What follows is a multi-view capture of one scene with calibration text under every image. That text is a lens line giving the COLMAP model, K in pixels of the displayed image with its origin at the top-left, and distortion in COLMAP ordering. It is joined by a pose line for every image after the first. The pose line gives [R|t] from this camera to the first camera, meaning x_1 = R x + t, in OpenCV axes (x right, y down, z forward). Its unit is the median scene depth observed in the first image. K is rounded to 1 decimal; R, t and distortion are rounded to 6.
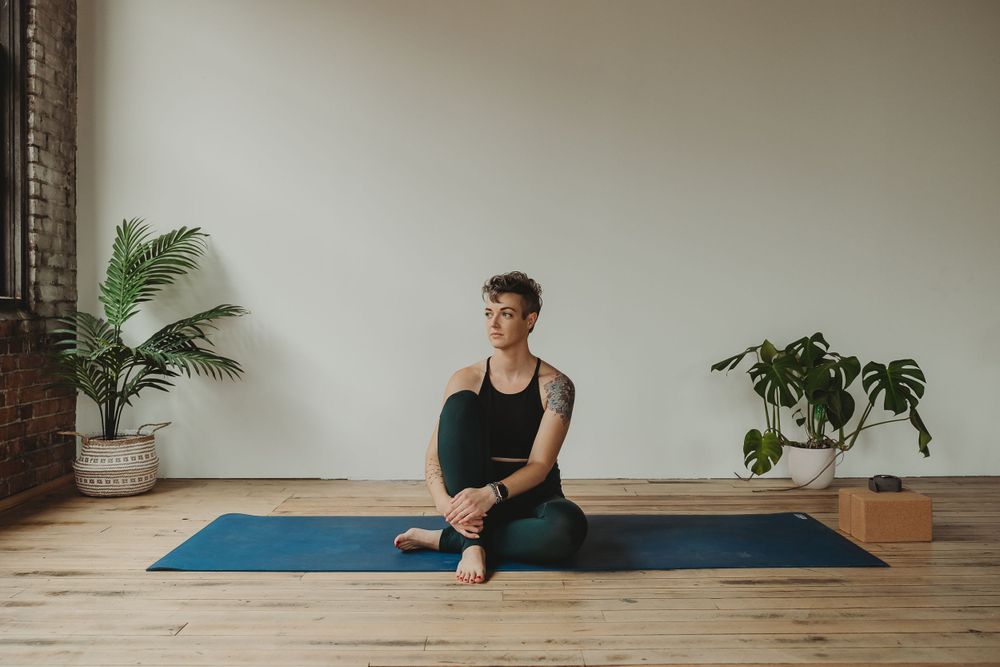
lens RADIAL K [[819.7, 0, 496.6], [0, 819.7, 324.3], [0, 0, 1]] dist [-0.022740, 0.029866]
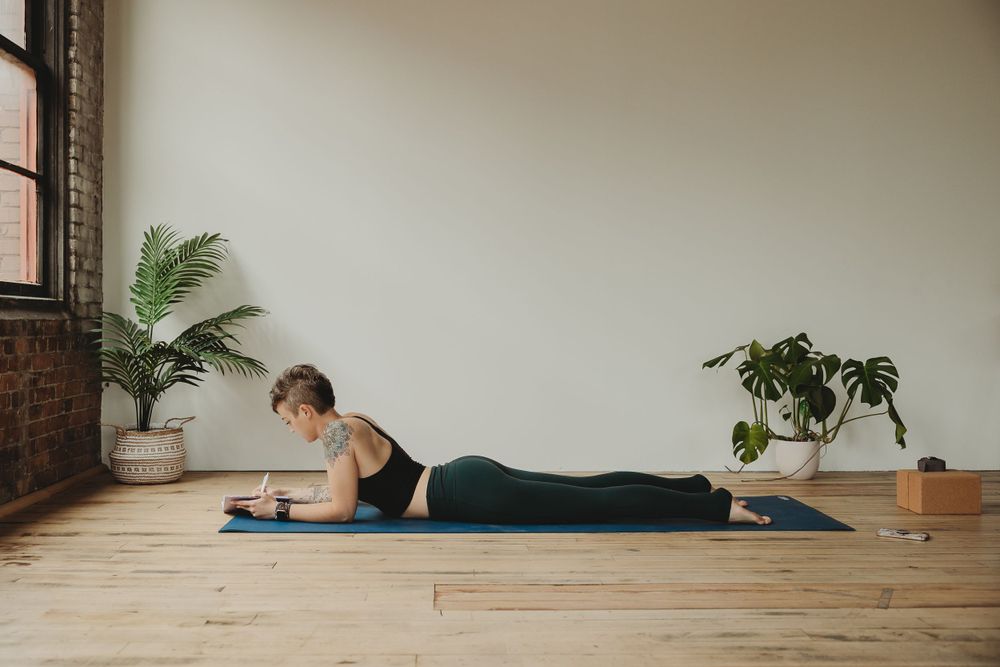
lens RADIAL K [[951.0, 0, 454.5], [0, 951.0, 324.4], [0, 0, 1]] dist [0.001648, 0.000000]
pose [[0.999996, 0.001356, -0.002326, -0.062548], [-0.001377, 0.999961, -0.008755, 0.010926], [0.002314, 0.008758, 0.999959, -0.257909]]
